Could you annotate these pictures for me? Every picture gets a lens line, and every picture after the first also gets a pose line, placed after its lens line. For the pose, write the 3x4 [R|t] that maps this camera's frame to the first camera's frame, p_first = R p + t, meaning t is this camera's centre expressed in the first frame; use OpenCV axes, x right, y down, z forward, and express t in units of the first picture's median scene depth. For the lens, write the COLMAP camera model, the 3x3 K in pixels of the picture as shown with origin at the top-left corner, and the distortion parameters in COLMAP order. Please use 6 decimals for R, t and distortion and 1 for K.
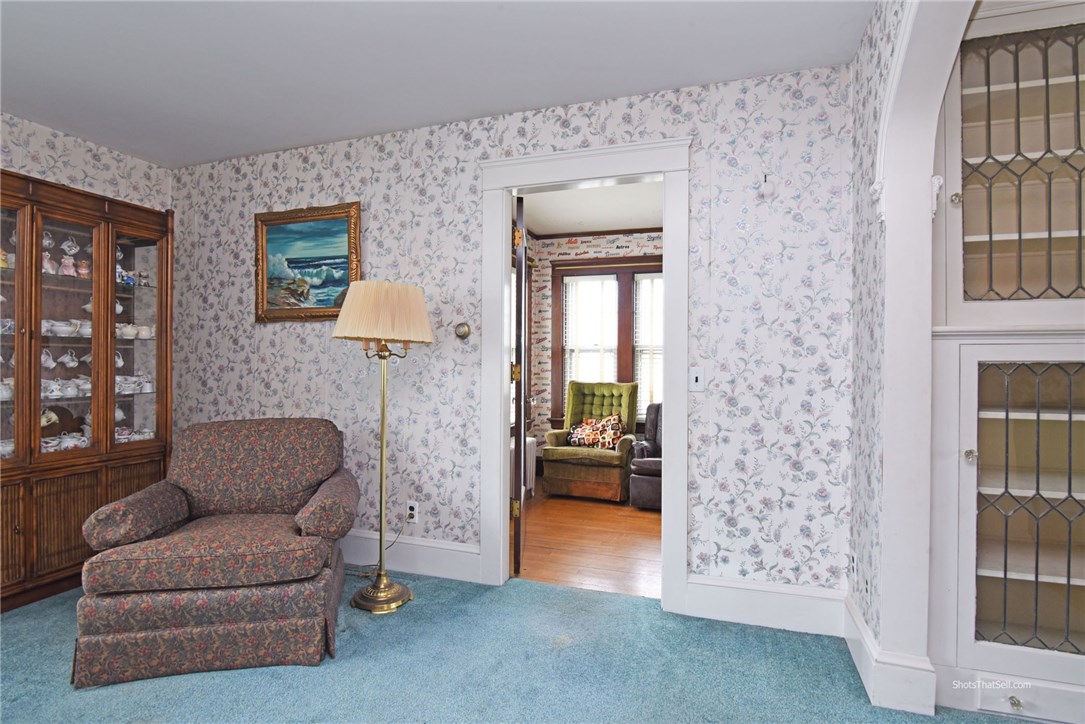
lens RADIAL K [[522.8, 0, 558.3], [0, 522.8, 361.1], [0, 0, 1]] dist [-0.021626, 0.001929]
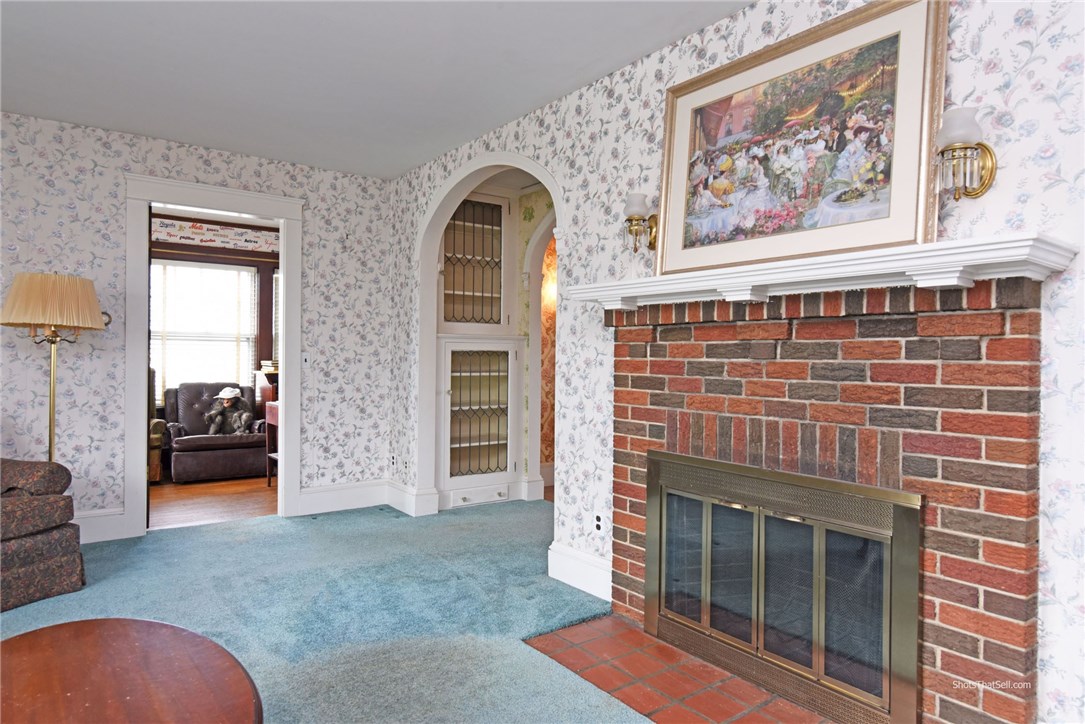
lens RADIAL K [[659.8, 0, 524.8], [0, 659.8, 361.7], [0, 0, 1]] dist [0.006963, 0.002039]
pose [[0.587596, -0.007243, 0.809122, -0.804251], [-0.009872, 0.999821, 0.016119, 0.001231], [-0.809094, -0.017459, 0.587420, -0.570353]]
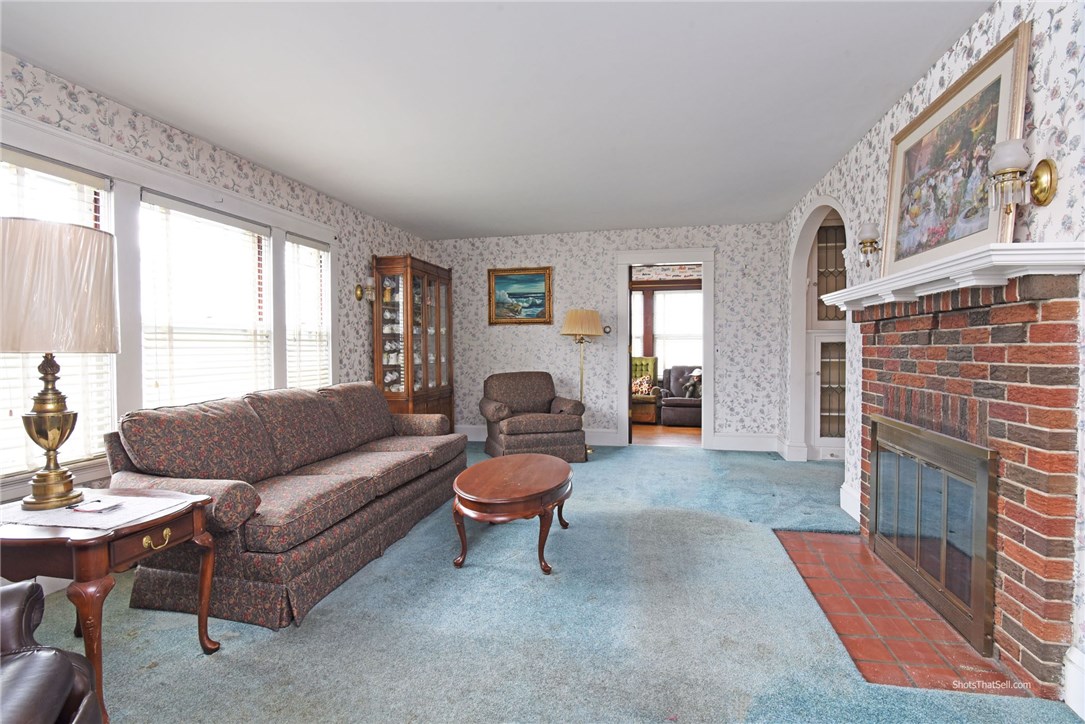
lens RADIAL K [[522.8, 0, 554.5], [0, 522.8, 361.3], [0, 0, 1]] dist [-0.021626, 0.001929]
pose [[0.993537, -0.014094, 0.112630, -0.644215], [0.010755, 0.999486, 0.030197, 0.003561], [-0.112998, -0.028791, 0.993178, -1.110344]]
